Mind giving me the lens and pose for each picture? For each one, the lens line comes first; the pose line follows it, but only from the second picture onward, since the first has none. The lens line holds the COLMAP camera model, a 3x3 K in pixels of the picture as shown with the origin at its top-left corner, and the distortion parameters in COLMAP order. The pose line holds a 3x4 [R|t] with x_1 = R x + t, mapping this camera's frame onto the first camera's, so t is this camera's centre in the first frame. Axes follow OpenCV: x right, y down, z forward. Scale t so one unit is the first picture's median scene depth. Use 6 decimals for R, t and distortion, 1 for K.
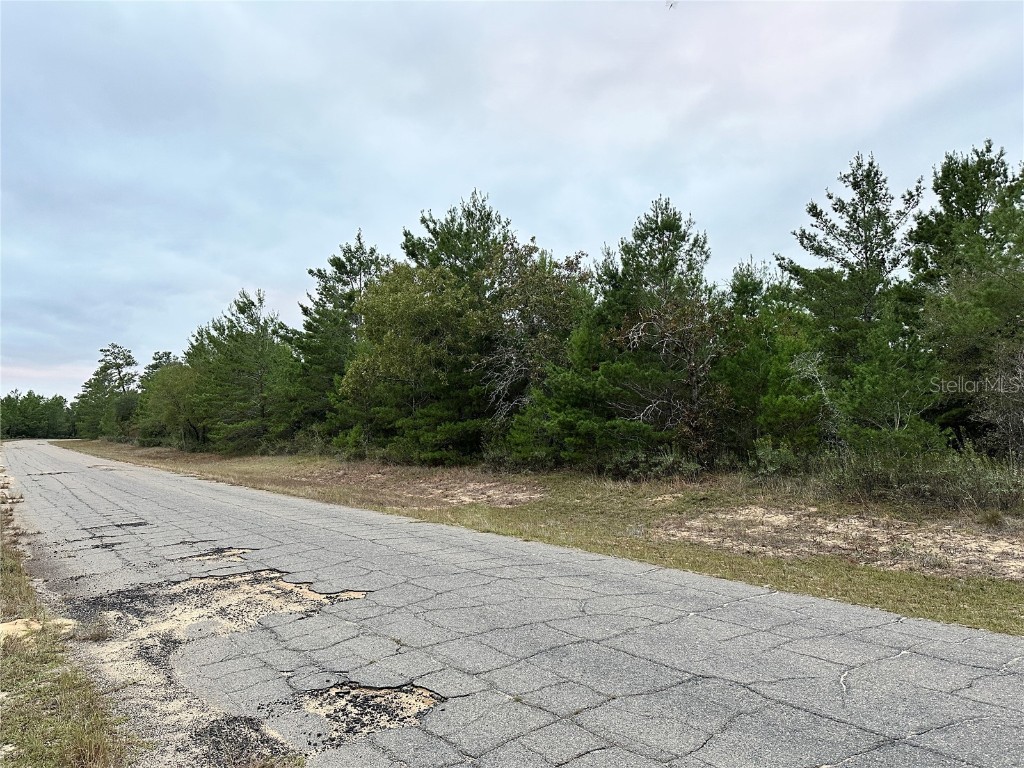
lens RADIAL K [[716.3, 0, 512.0], [0, 716.3, 384.0], [0, 0, 1]] dist [0.021272, -0.006417]
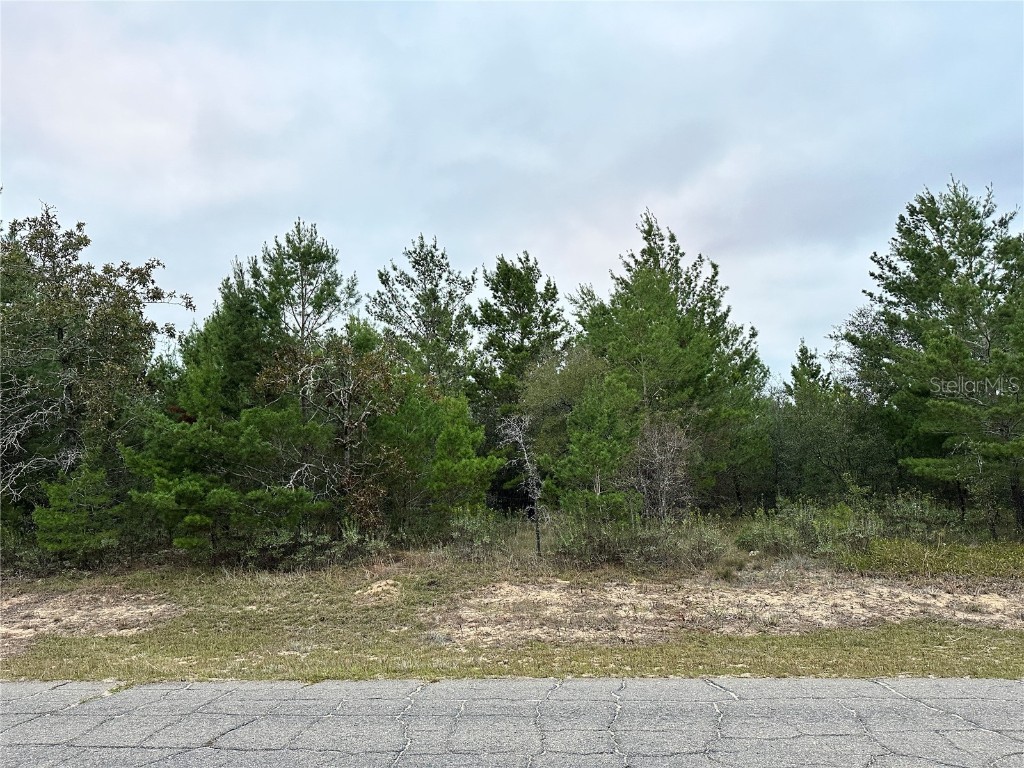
lens RADIAL K [[691.9, 0, 512.0], [0, 691.9, 384.0], [0, 0, 1]] dist [-0.000592, -0.001831]
pose [[0.637820, 0.106487, 0.762788, -0.206520], [-0.029739, 0.993062, -0.113767, 0.013116], [-0.769611, 0.049878, 0.636562, 0.275851]]
